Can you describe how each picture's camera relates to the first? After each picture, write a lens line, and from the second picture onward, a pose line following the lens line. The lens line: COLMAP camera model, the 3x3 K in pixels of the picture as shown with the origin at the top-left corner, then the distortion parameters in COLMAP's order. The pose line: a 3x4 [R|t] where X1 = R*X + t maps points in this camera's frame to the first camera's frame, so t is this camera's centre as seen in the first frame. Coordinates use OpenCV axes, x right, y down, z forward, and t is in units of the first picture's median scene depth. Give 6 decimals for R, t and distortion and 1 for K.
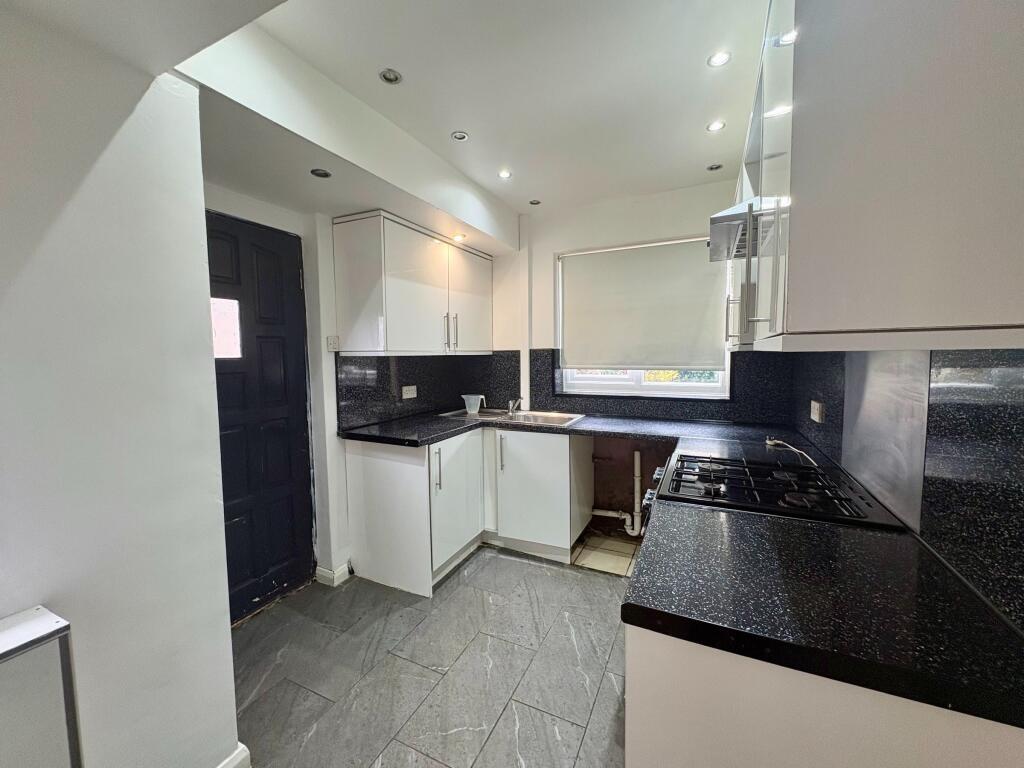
lens RADIAL K [[408.7, 0, 512.0], [0, 408.7, 384.0], [0, 0, 1]] dist [-0.000997, -0.000369]
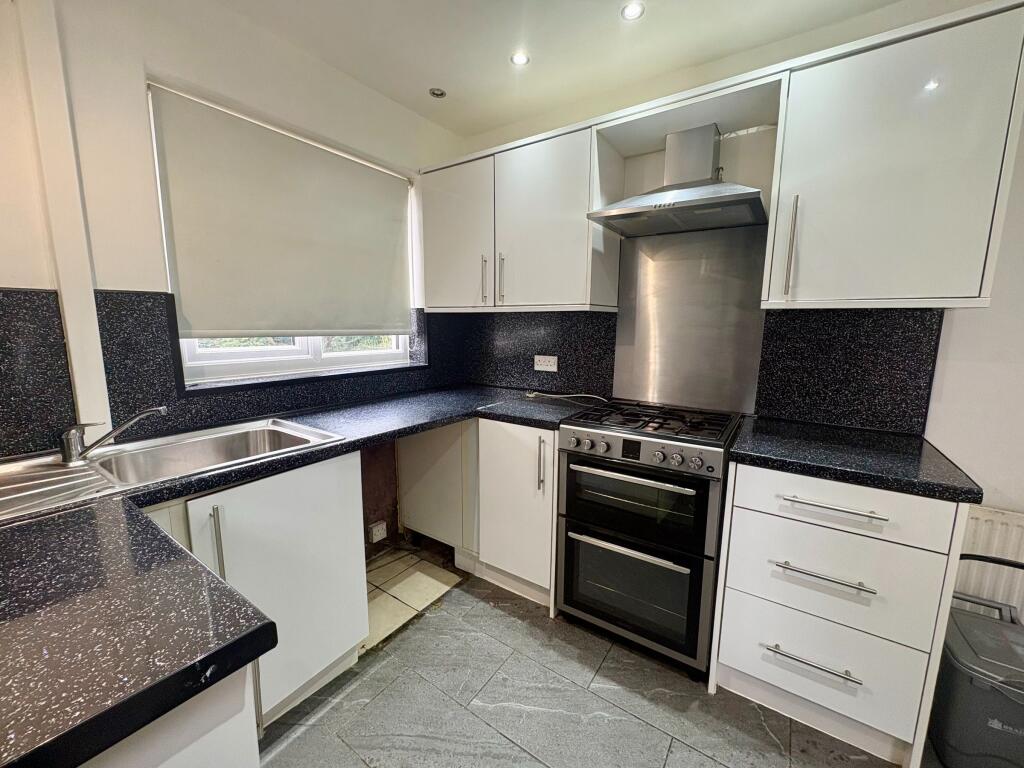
lens RADIAL K [[408.7, 0, 512.0], [0, 408.7, 384.0], [0, 0, 1]] dist [-0.000997, -0.000369]
pose [[0.148274, -0.133217, 0.979933, -0.312855], [0.060435, 0.990254, 0.125475, -0.021733], [-0.987098, 0.040618, 0.154880, 0.581558]]
